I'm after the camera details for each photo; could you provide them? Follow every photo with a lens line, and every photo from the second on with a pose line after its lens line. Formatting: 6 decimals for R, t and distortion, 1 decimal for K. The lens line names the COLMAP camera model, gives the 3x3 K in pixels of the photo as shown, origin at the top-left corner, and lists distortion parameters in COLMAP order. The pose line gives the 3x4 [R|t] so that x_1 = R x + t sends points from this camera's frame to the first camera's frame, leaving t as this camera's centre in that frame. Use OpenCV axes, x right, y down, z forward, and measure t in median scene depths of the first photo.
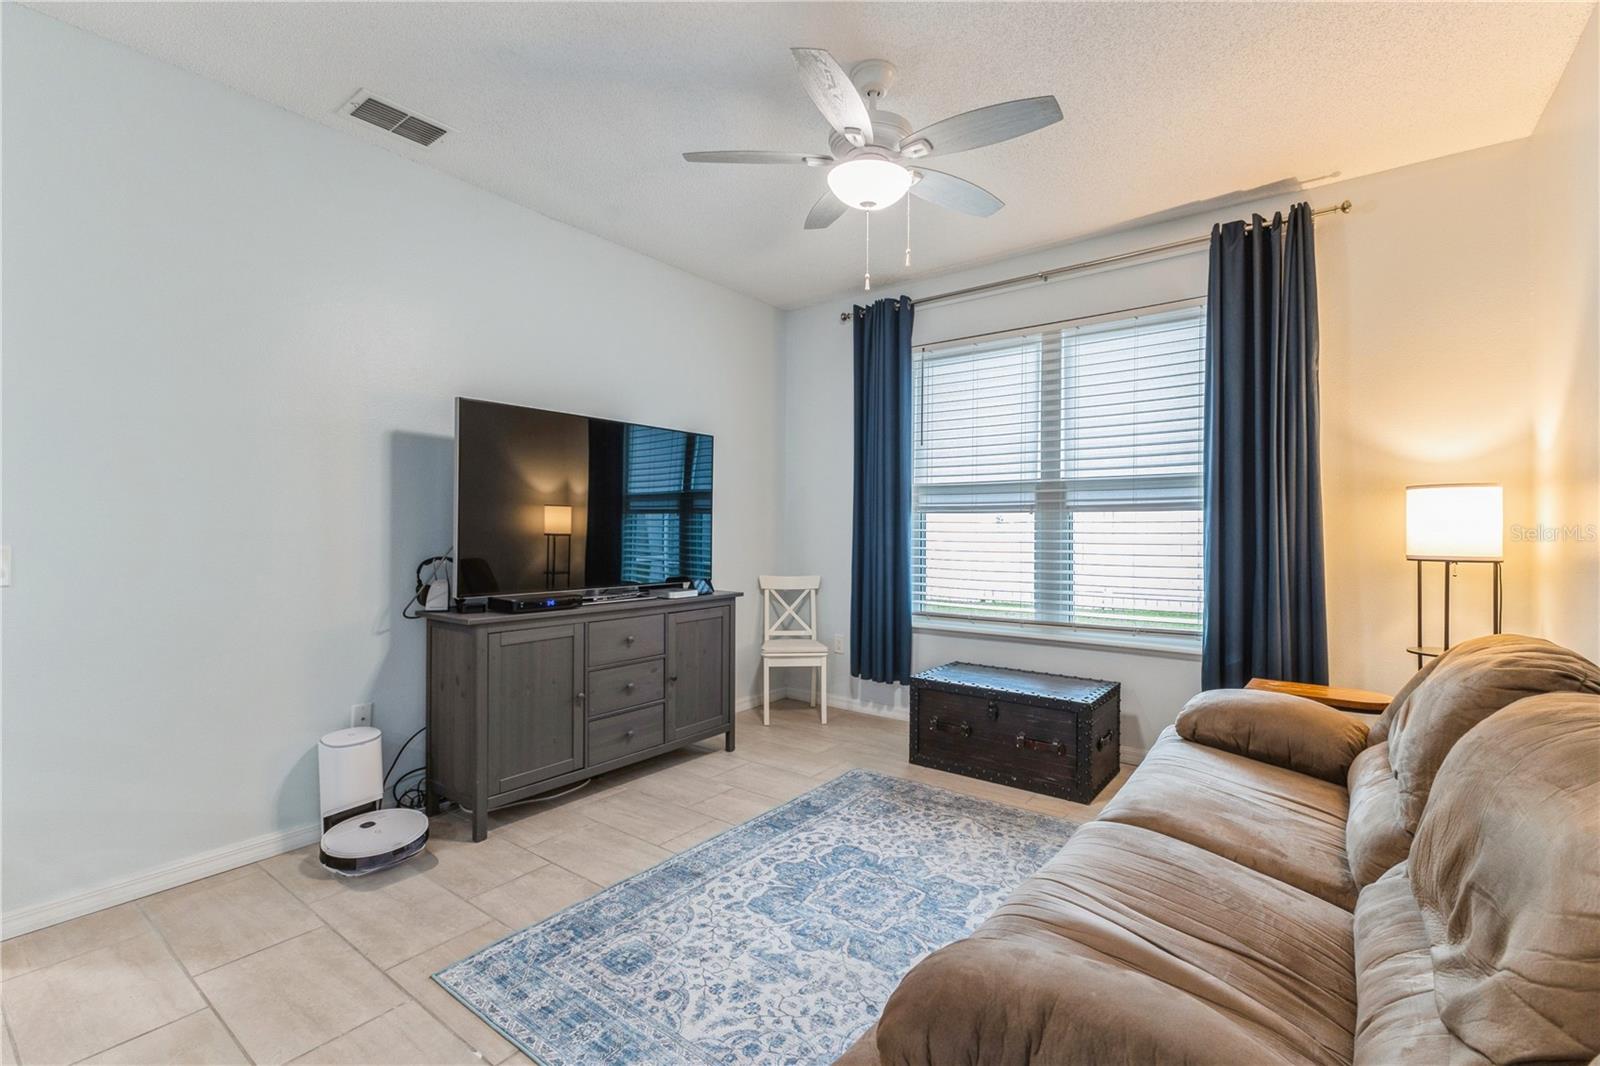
lens RADIAL K [[570.6, 0, 783.2], [0, 570.6, 529.5], [0, 0, 1]] dist [0.002510, -0.000069]
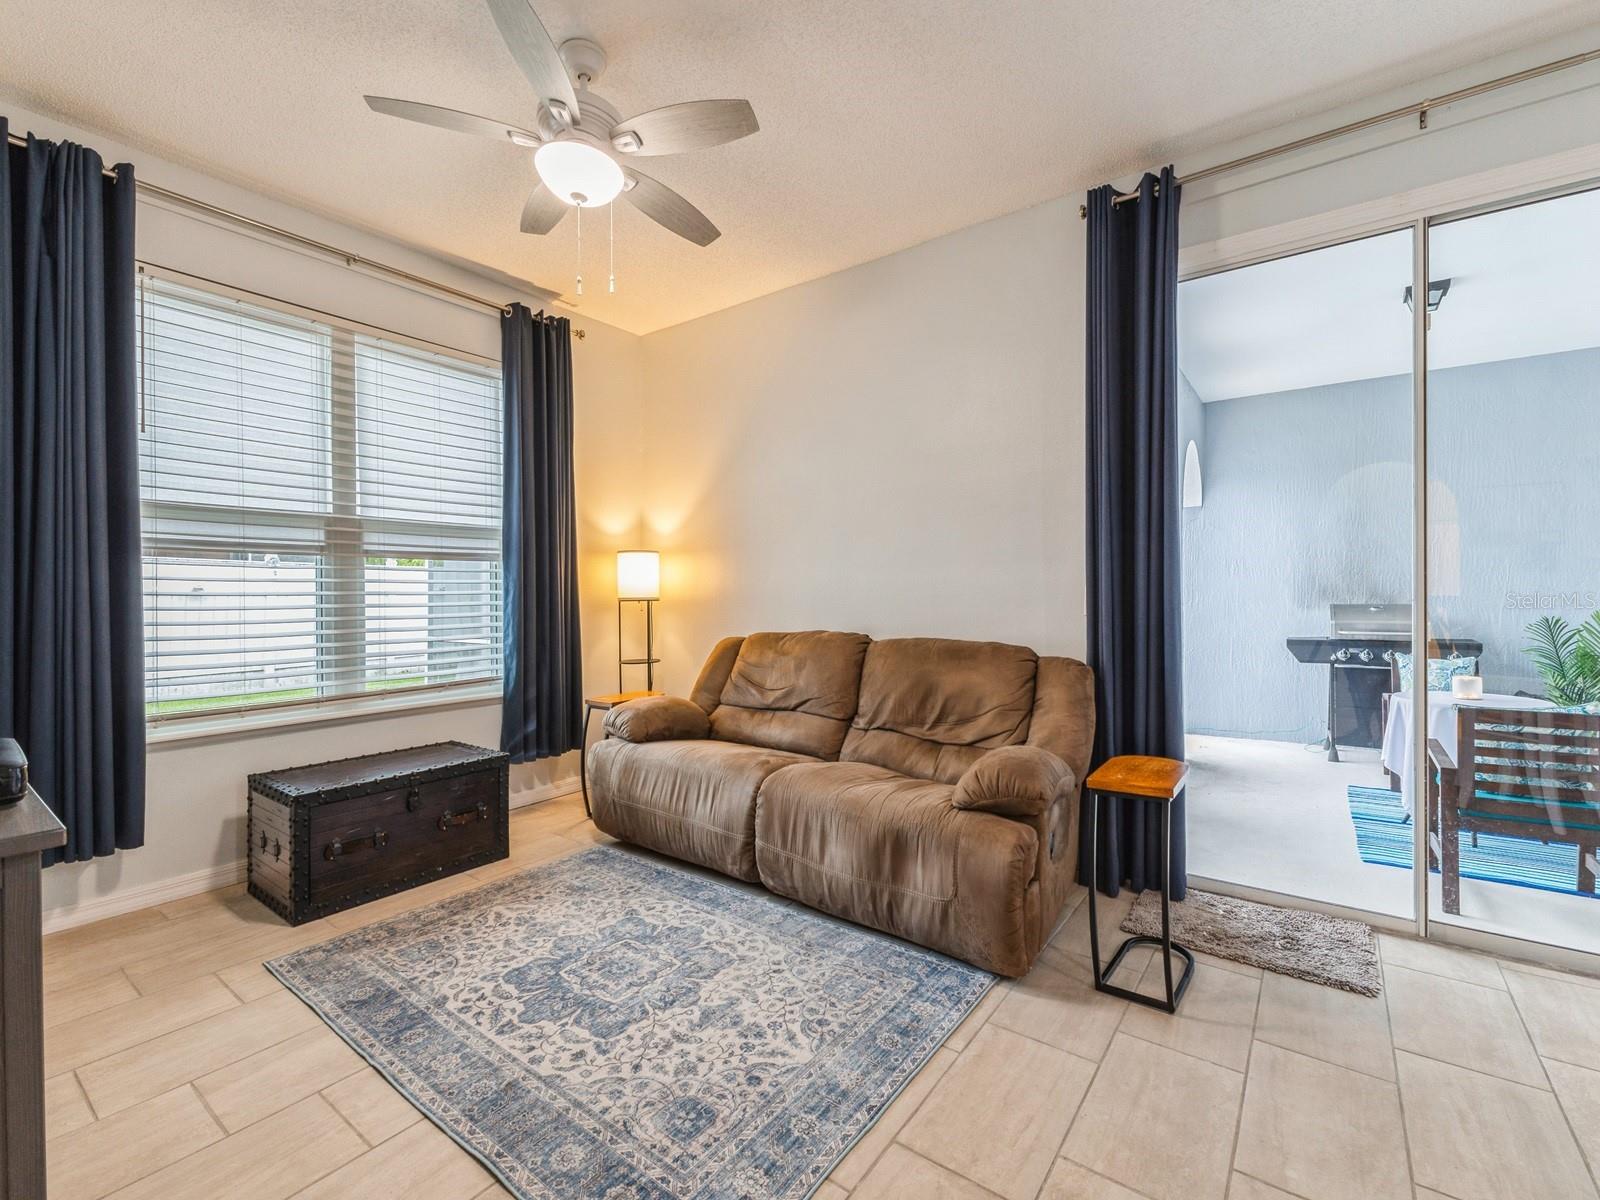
lens RADIAL K [[695.6, 0, 801.8], [0, 695.6, 591.6], [0, 0, 1]] dist [0.006867, -0.002760]
pose [[0.083006, -0.005021, 0.996536, -0.705033], [0.000824, 0.999987, 0.004970, 0.022152], [-0.996549, 0.000409, 0.083009, 0.454297]]
